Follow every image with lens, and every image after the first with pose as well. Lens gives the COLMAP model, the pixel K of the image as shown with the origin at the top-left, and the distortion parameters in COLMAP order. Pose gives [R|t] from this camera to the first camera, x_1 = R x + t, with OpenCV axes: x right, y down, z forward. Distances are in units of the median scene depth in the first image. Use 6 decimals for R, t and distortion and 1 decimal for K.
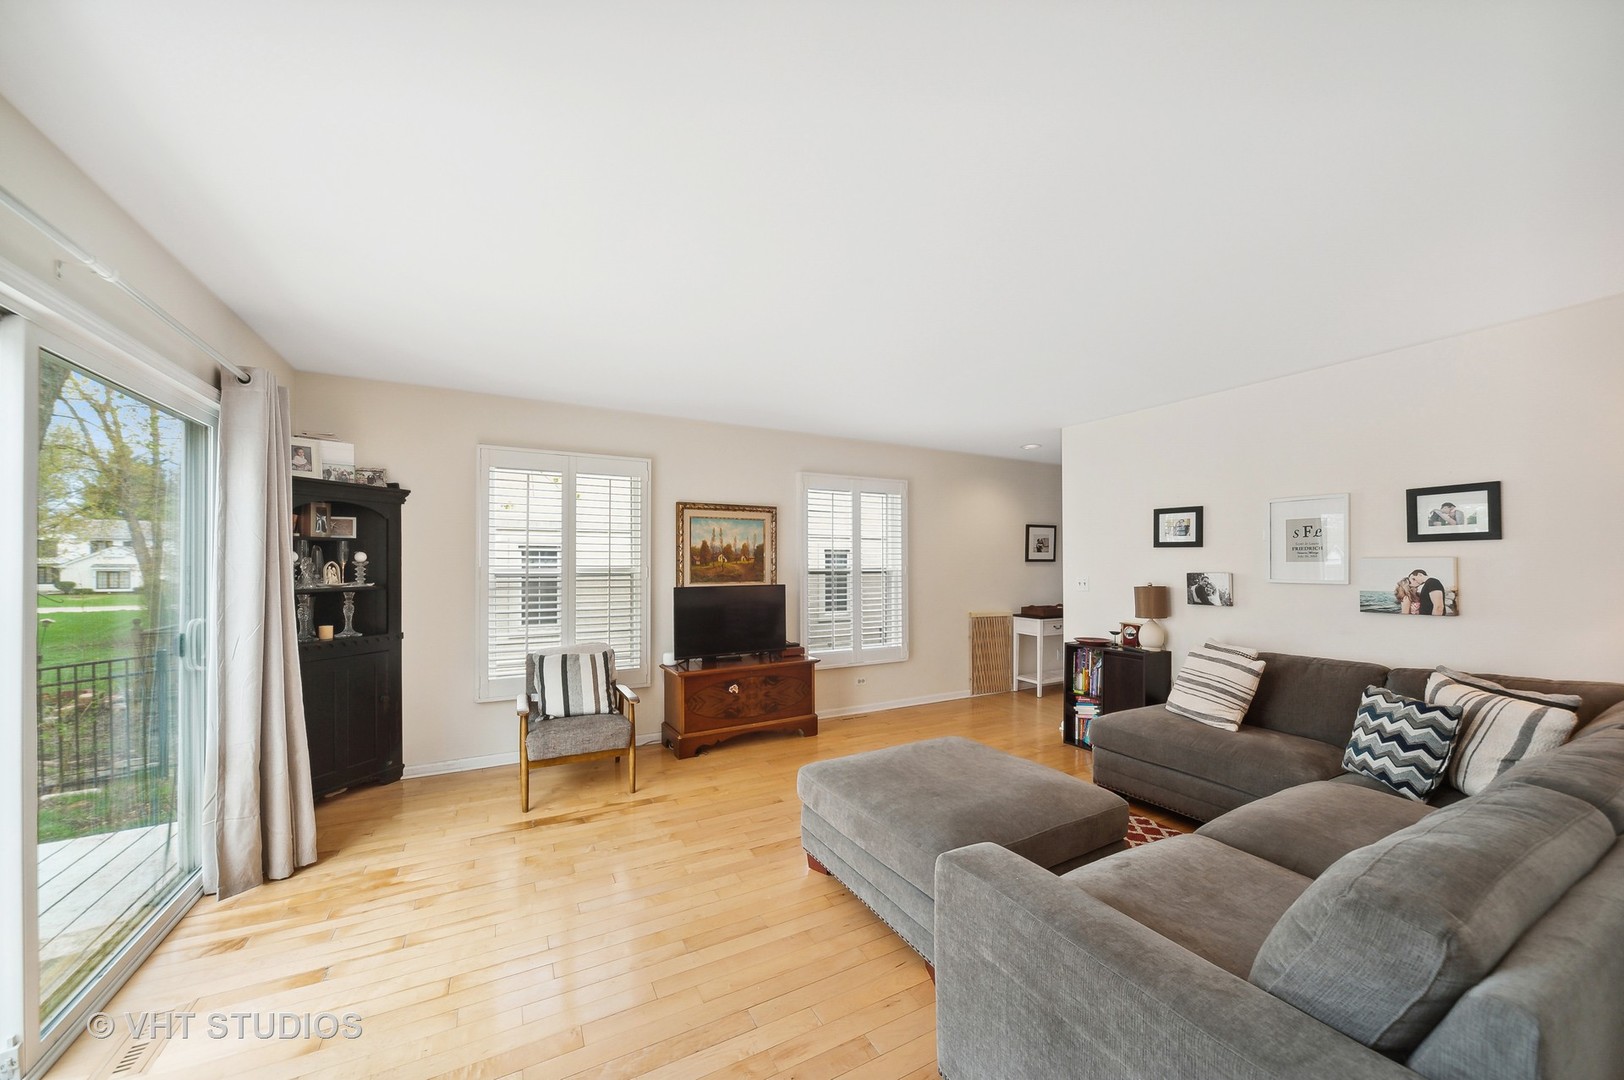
lens RADIAL K [[586.3, 0, 816.0], [0, 586.3, 569.9], [0, 0, 1]] dist [0.000190, 0.000008]
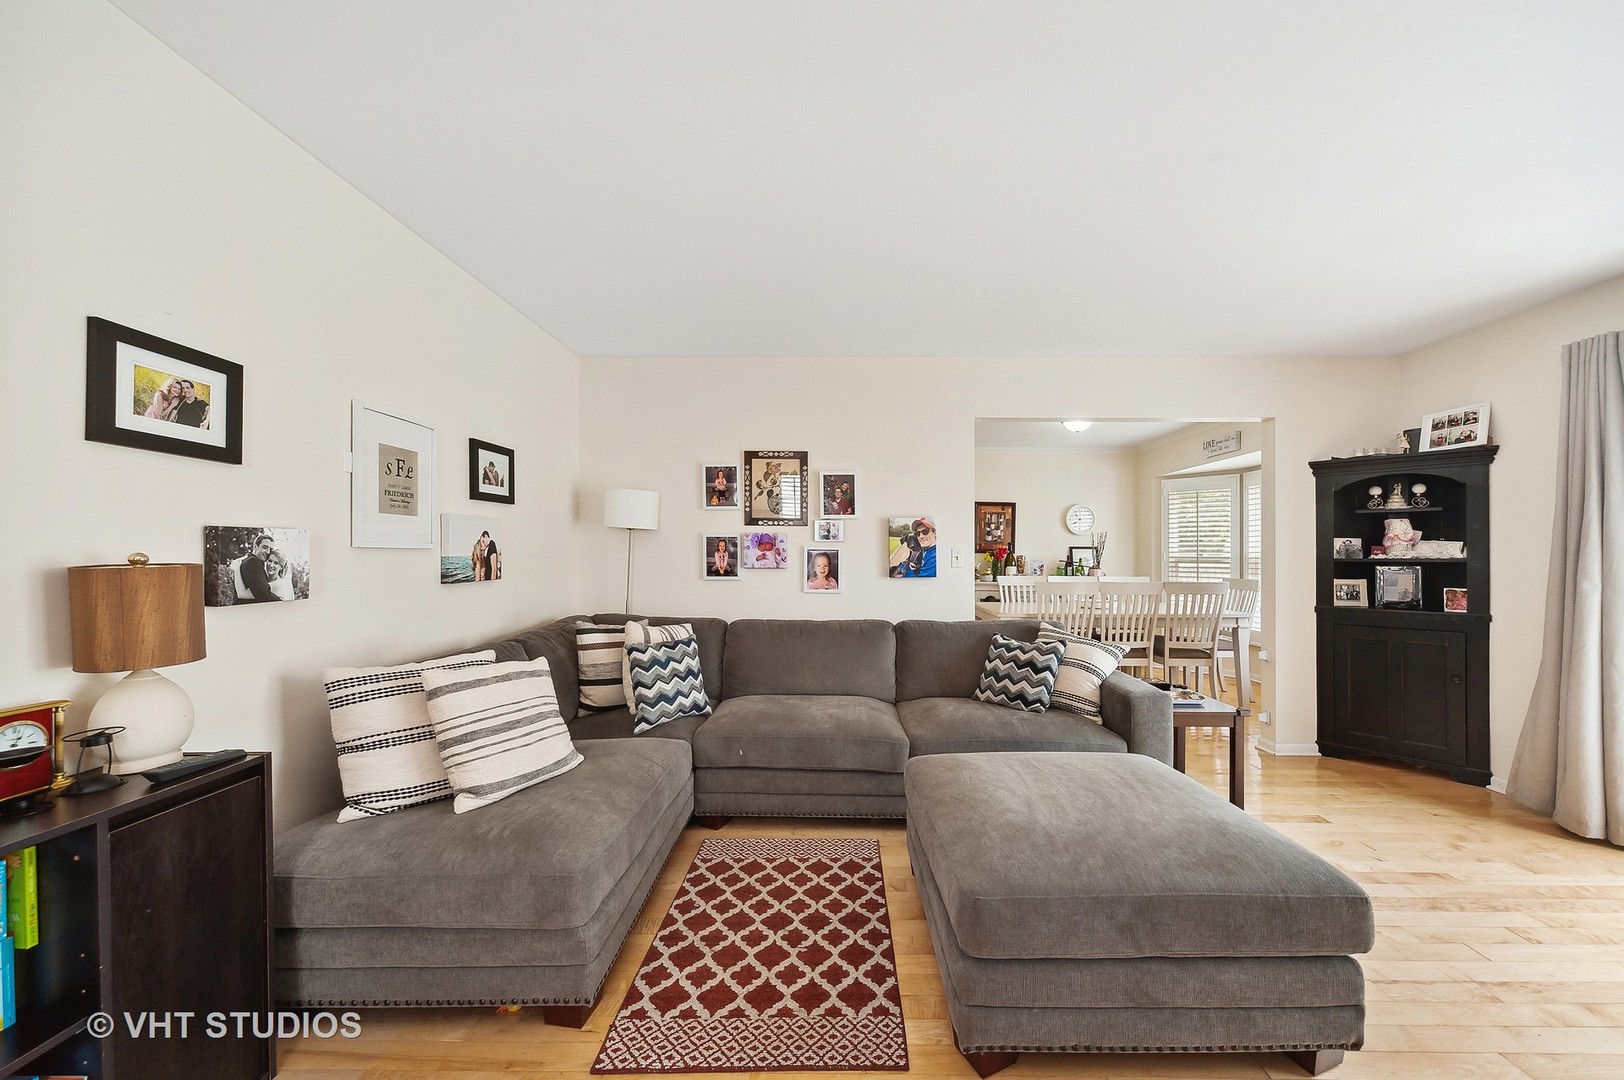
lens RADIAL K [[612.6, 0, 812.0], [0, 612.6, 540.0], [0, 0, 1]] dist [-0.000014, -0.000016]
pose [[-0.867614, 0.004998, 0.497214, 0.098011], [-0.002608, 0.999890, -0.014602, 0.020278], [-0.497232, -0.013966, -0.867505, 1.225794]]
